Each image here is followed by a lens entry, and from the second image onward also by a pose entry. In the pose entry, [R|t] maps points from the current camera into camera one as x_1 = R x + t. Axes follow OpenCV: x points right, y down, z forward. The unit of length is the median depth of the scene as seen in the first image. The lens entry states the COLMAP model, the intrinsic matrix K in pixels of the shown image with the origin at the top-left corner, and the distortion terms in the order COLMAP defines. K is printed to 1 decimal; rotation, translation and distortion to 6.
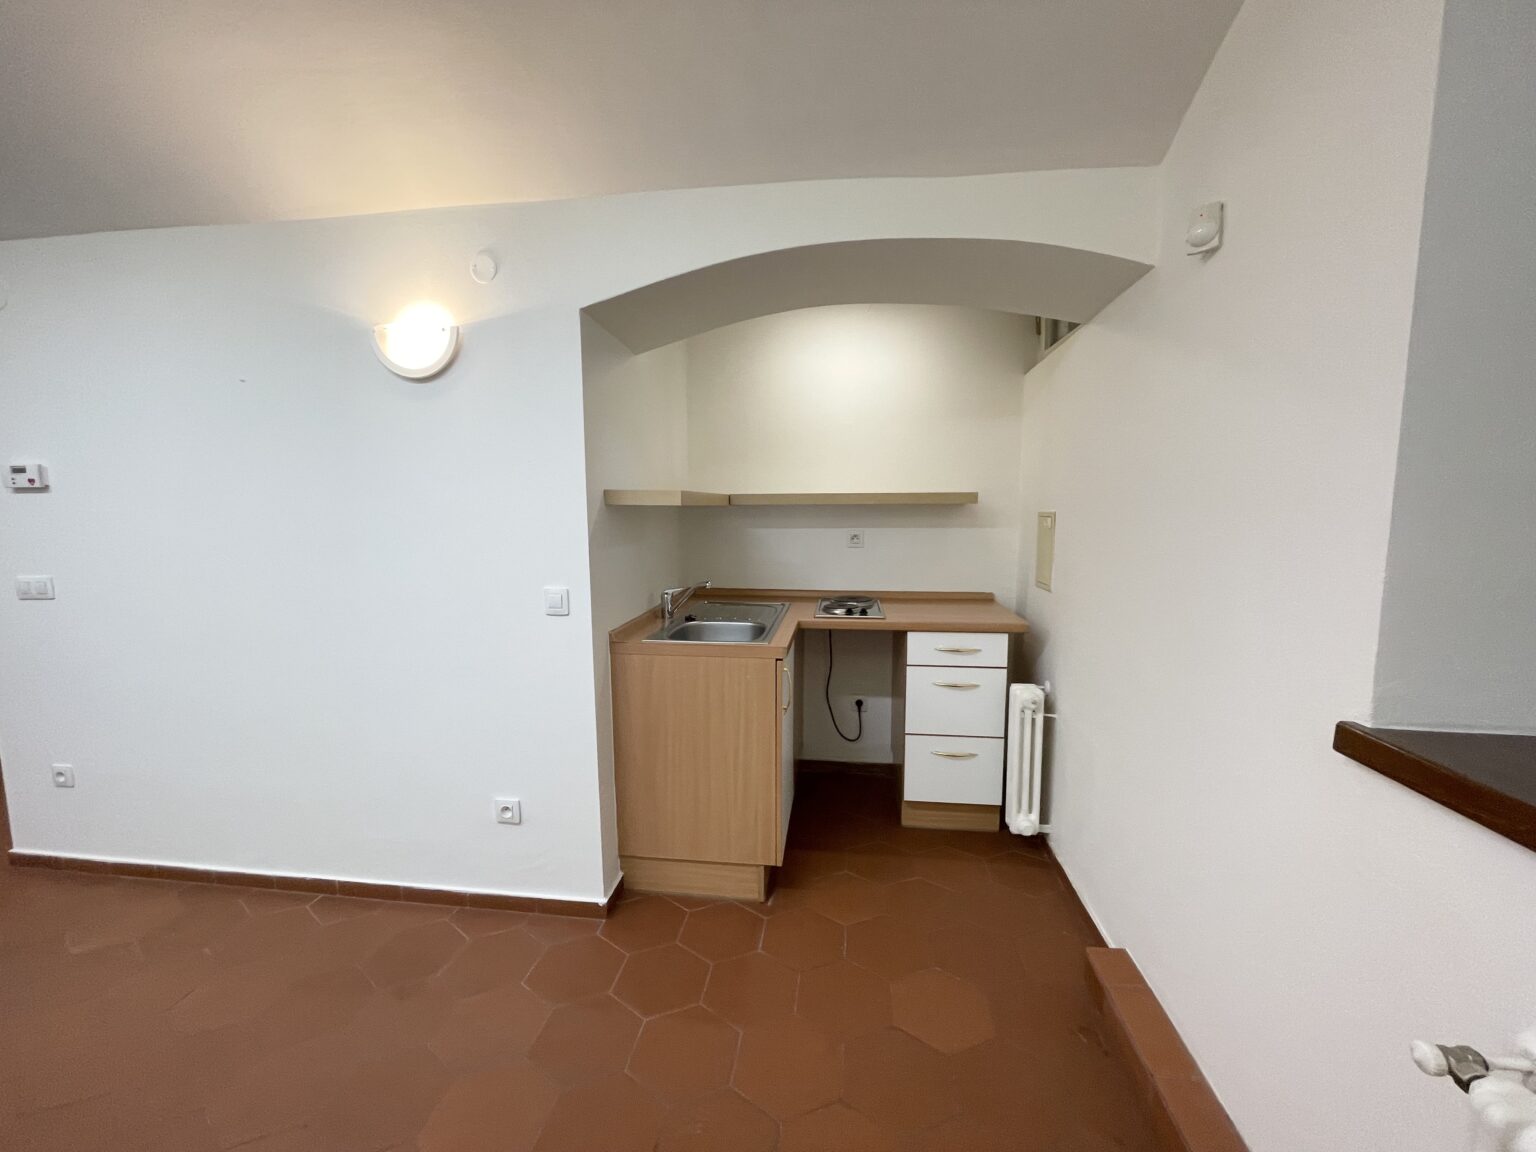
lens RADIAL K [[619.9, 0, 767.1], [0, 619.9, 582.3], [0, 0, 1]] dist [-0.001831, 0.000514]
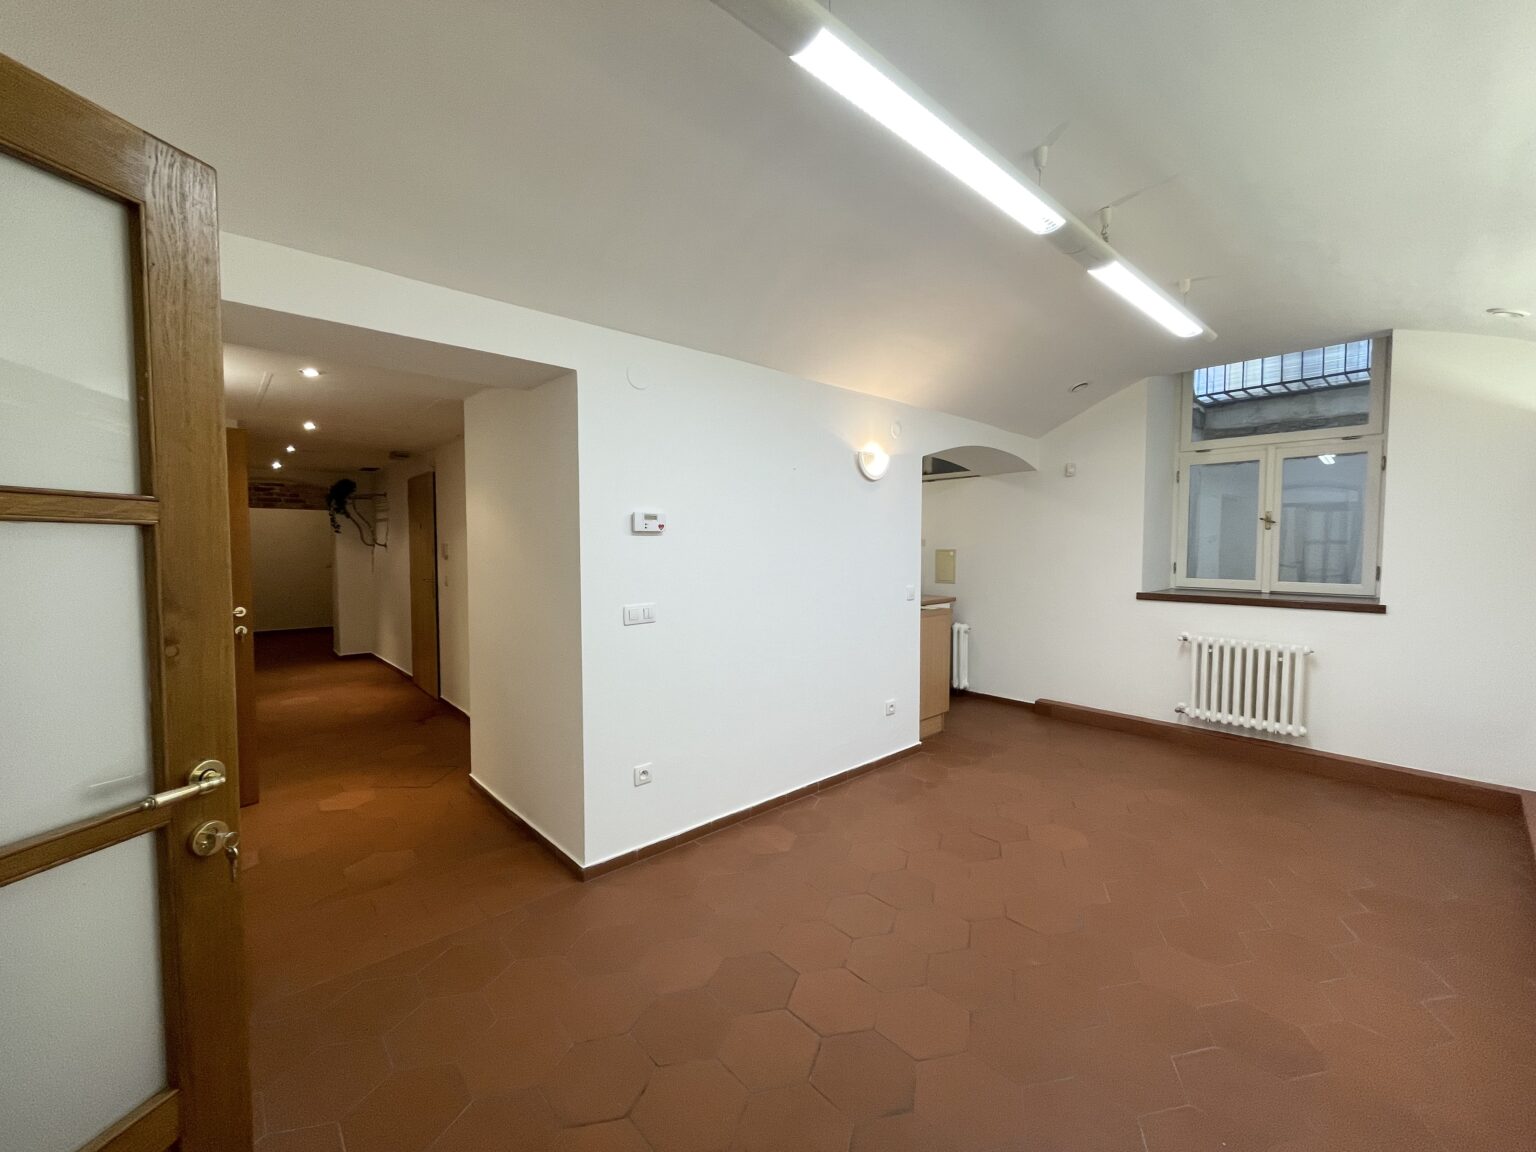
lens RADIAL K [[619.9, 0, 776.5], [0, 619.9, 566.0], [0, 0, 1]] dist [-0.001831, 0.000514]
pose [[0.643713, -0.028247, 0.764746, -2.055071], [0.083141, 0.995985, -0.033194, -0.022951], [-0.760737, 0.084949, 0.643477, 0.020944]]
